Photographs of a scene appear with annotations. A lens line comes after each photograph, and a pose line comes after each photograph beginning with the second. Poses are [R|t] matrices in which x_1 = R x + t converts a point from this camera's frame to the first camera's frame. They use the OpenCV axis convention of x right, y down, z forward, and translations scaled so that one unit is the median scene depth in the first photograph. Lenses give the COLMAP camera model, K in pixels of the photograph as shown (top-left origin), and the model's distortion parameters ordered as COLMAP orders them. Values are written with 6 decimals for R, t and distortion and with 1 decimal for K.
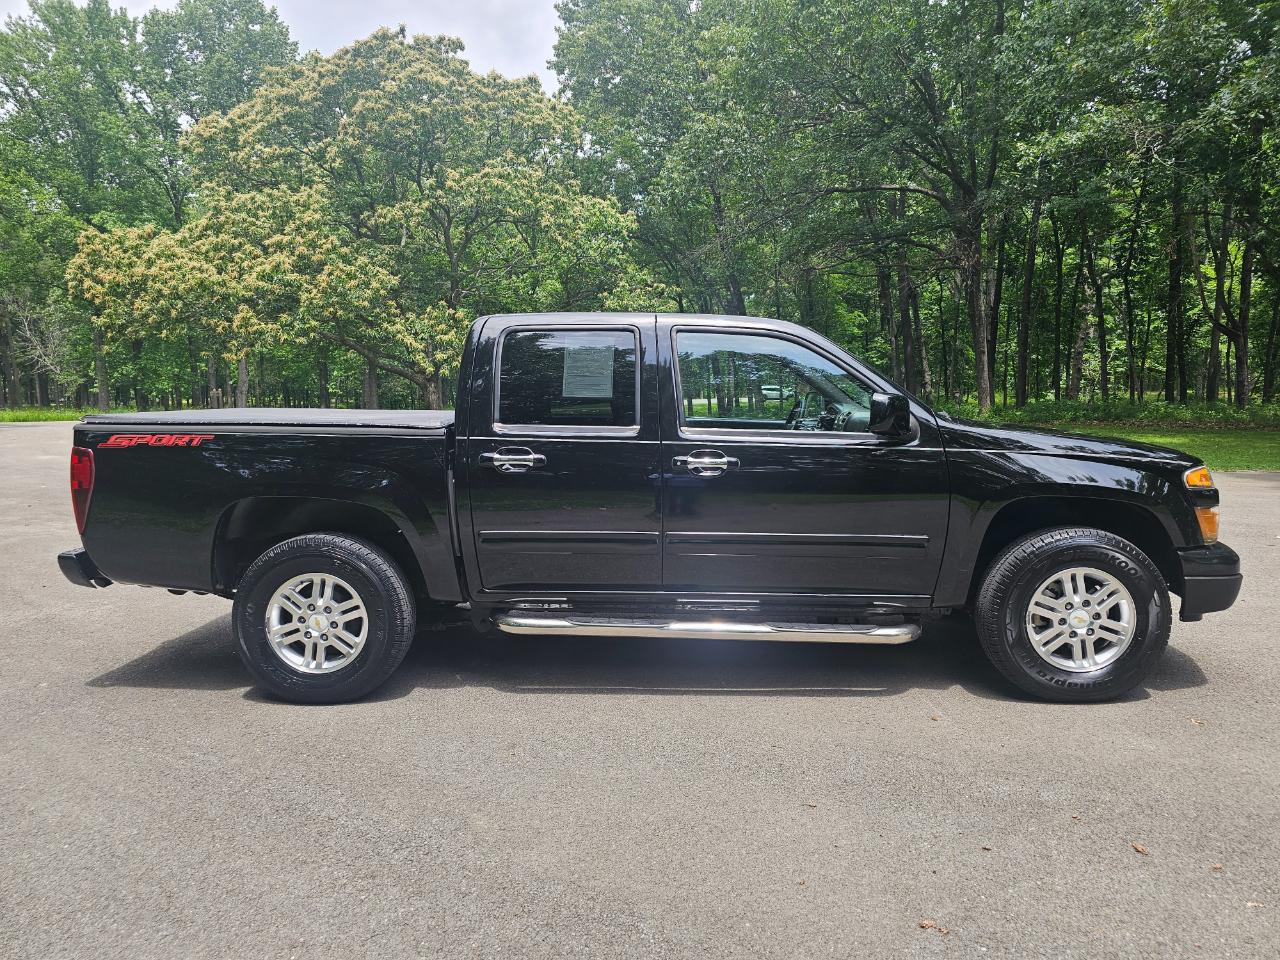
lens RADIAL K [[849.6, 0, 641.1], [0, 849.6, 461.5], [0, 0, 1]] dist [0.044926, -0.035851]
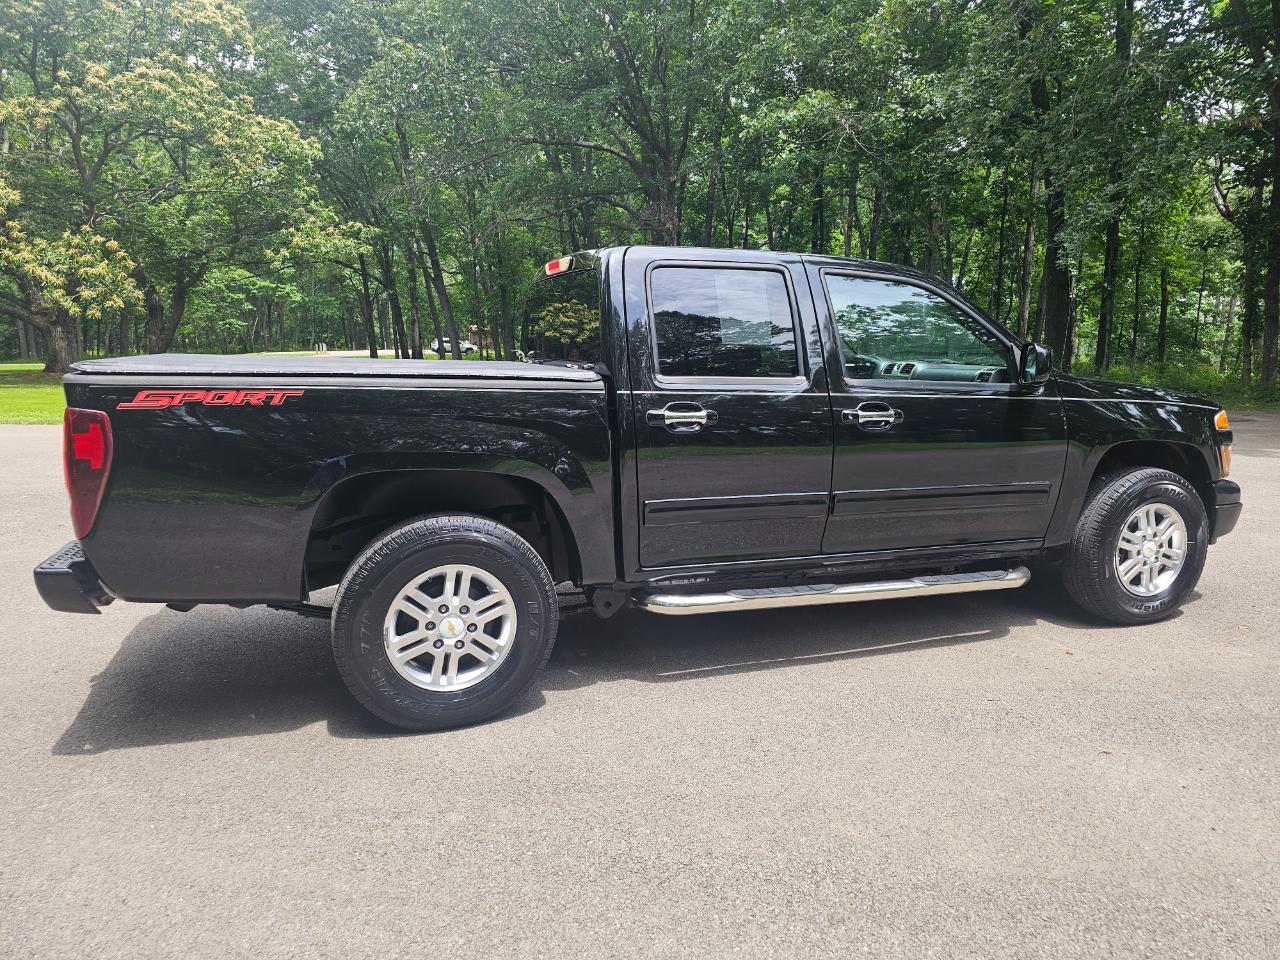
lens RADIAL K [[849.6, 0, 641.1], [0, 849.6, 461.5], [0, 0, 1]] dist [0.044926, -0.035851]
pose [[0.925093, -0.037944, 0.377839, -0.503029], [0.017524, 0.998201, 0.057335, -0.006746], [-0.379335, -0.046419, 0.924094, 0.209995]]
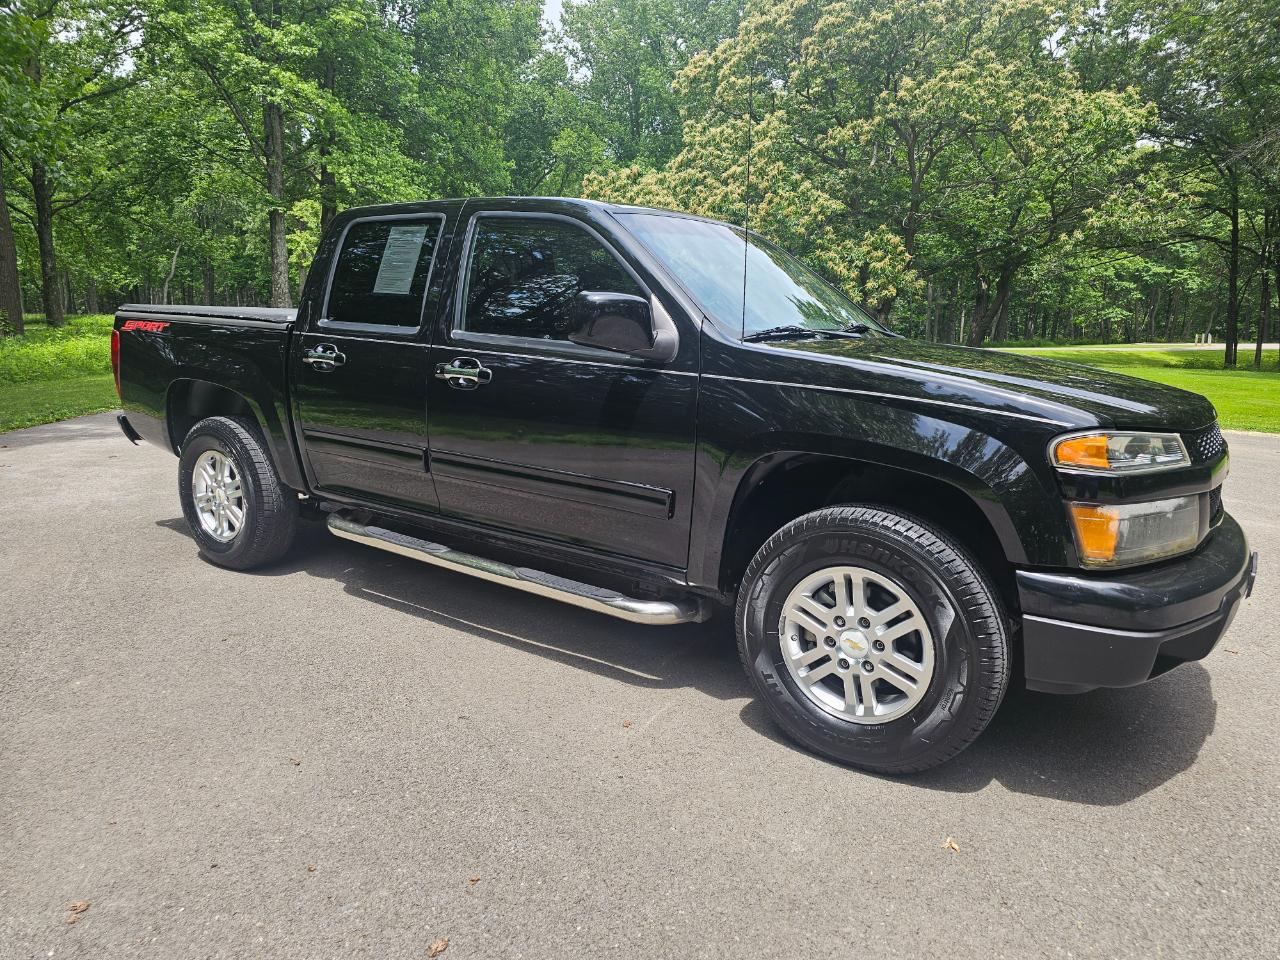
lens RADIAL K [[855.1, 0, 640.0], [0, 855.1, 480.0], [0, 0, 1]] dist [0.024593, -0.000327]
pose [[0.837833, 0.127766, -0.530766, 0.678057], [-0.076395, 0.990101, 0.117745, -0.006058], [0.540556, -0.058103, 0.839299, 0.349180]]
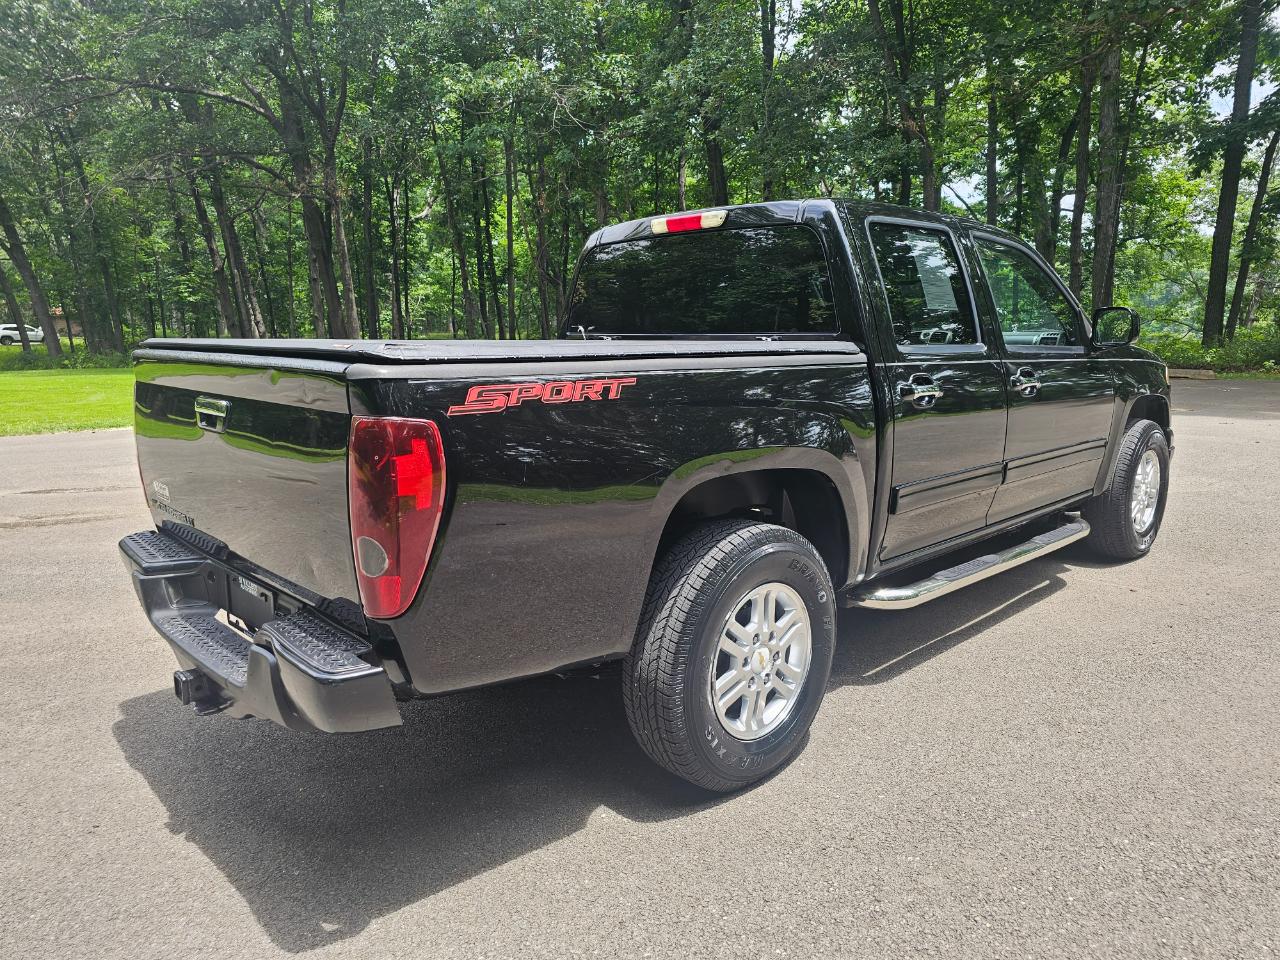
lens RADIAL K [[855.1, 0, 640.0], [0, 855.1, 480.0], [0, 0, 1]] dist [0.024593, -0.000327]
pose [[0.697701, -0.128709, 0.704732, -0.875448], [0.065038, 0.991046, 0.116611, -0.028835], [-0.713431, -0.035525, 0.699825, 0.609091]]
